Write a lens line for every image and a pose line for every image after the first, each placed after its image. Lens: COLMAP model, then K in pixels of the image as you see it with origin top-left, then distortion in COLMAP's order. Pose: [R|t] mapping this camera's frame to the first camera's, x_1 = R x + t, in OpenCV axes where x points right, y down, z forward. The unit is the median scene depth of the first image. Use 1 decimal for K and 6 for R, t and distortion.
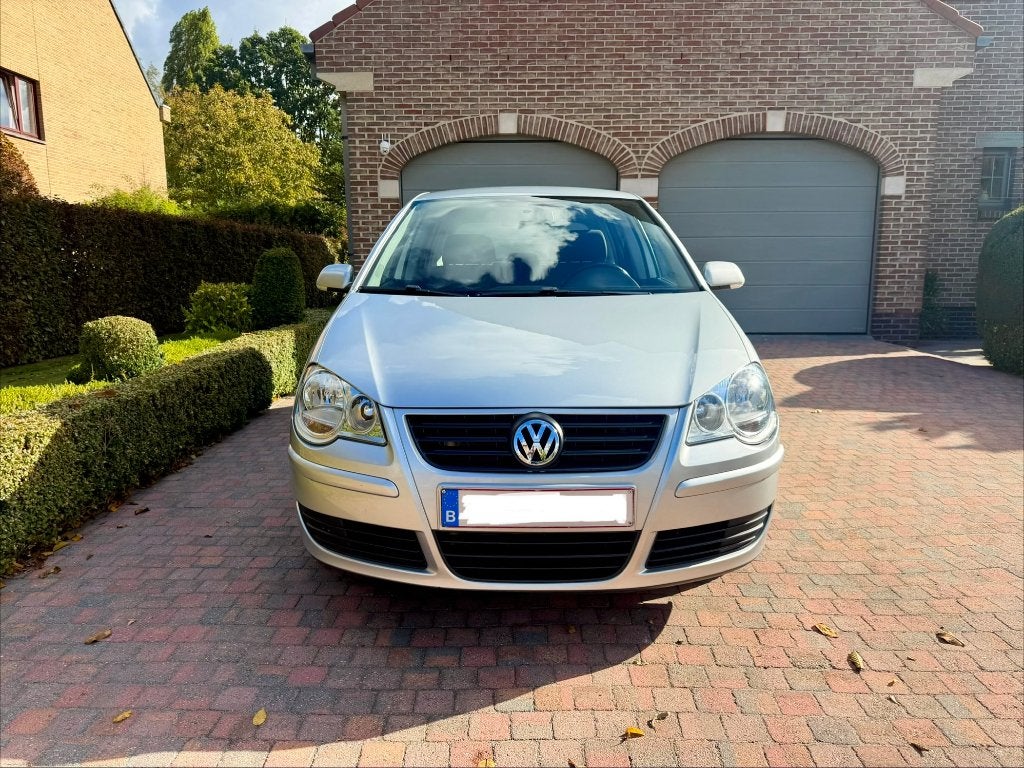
lens RADIAL K [[709.4, 0, 506.7], [0, 709.4, 385.5], [0, 0, 1]] dist [0.017576, -0.024860]
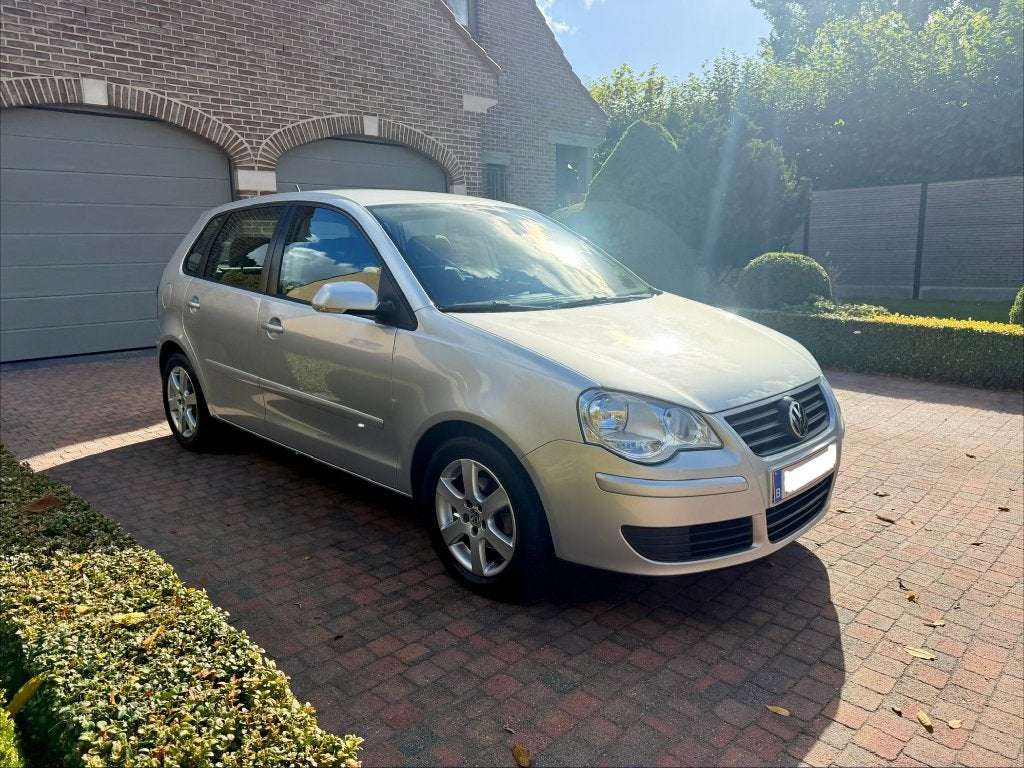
lens RADIAL K [[709.4, 0, 506.7], [0, 709.4, 385.5], [0, 0, 1]] dist [0.017576, -0.024860]
pose [[0.700878, -0.145830, 0.698215, -0.286524], [0.134141, 0.988359, 0.071777, -0.033419], [-0.700555, 0.043352, 0.712281, 0.108423]]
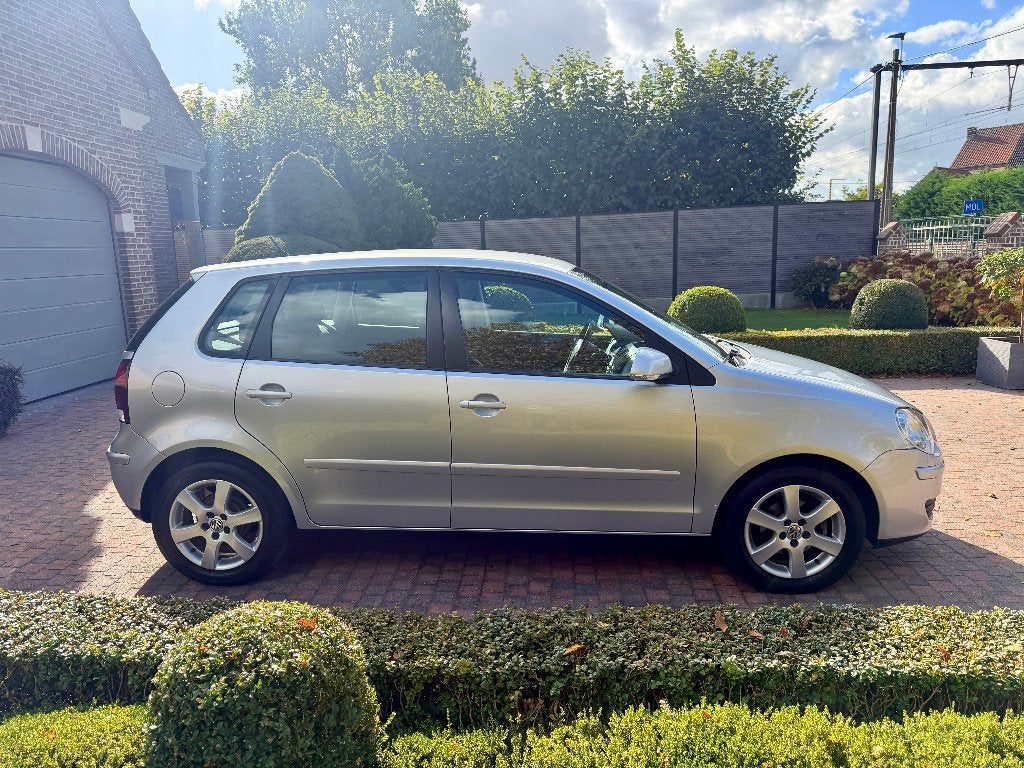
lens RADIAL K [[709.4, 0, 506.7], [0, 709.4, 385.5], [0, 0, 1]] dist [0.017576, -0.024860]
pose [[0.034408, -0.184534, 0.982224, -0.461161], [0.196901, 0.964794, 0.174362, -0.133175], [-0.979819, 0.187402, 0.069532, 0.464169]]
